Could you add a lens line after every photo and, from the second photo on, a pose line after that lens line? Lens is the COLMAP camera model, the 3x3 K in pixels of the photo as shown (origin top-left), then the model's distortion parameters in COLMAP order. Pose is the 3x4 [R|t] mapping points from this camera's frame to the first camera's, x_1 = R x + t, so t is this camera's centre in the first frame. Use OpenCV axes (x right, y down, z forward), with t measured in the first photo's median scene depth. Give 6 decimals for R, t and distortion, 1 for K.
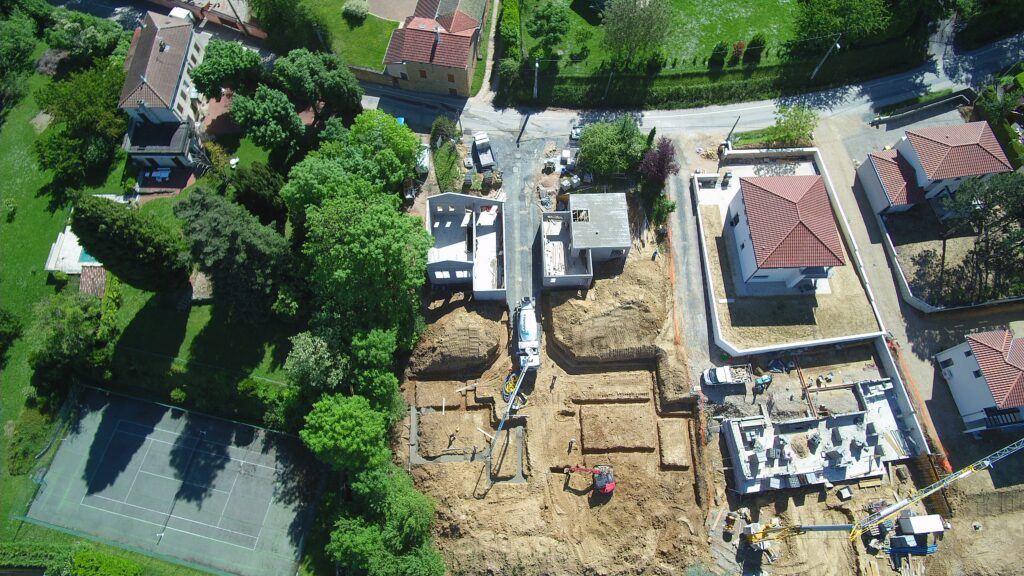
lens RADIAL K [[581.0, 0, 512.4], [0, 581.0, 286.9], [0, 0, 1]] dist [0.042666, -0.023129]
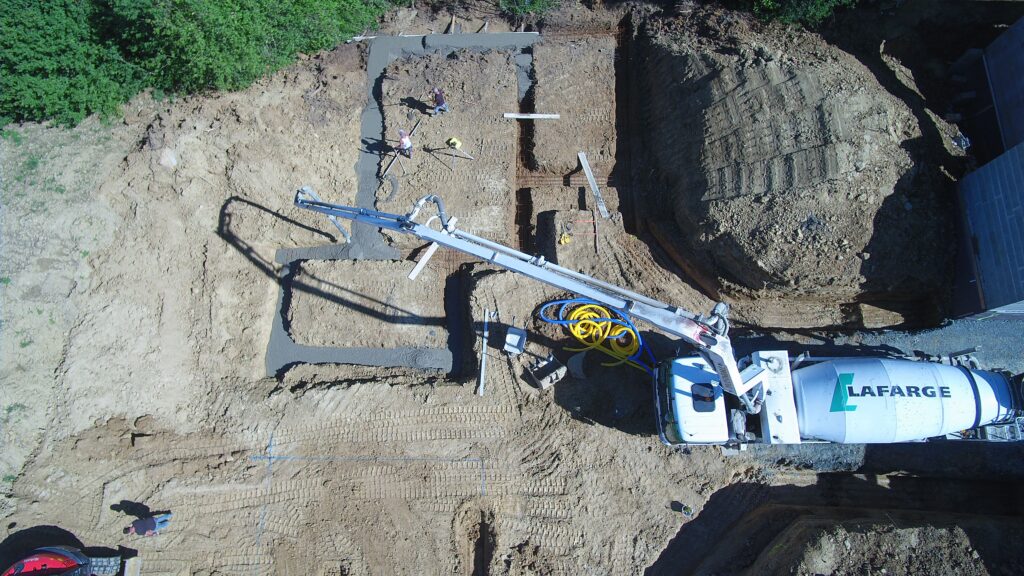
lens RADIAL K [[581.0, 0, 514.0], [0, 581.0, 285.7], [0, 0, 1]] dist [0.042666, -0.023129]
pose [[-0.048326, 0.961757, -0.269606, 0.051066], [-0.925807, 0.058181, 0.373493, 0.104649], [0.374896, 0.267653, 0.887590, 0.750071]]
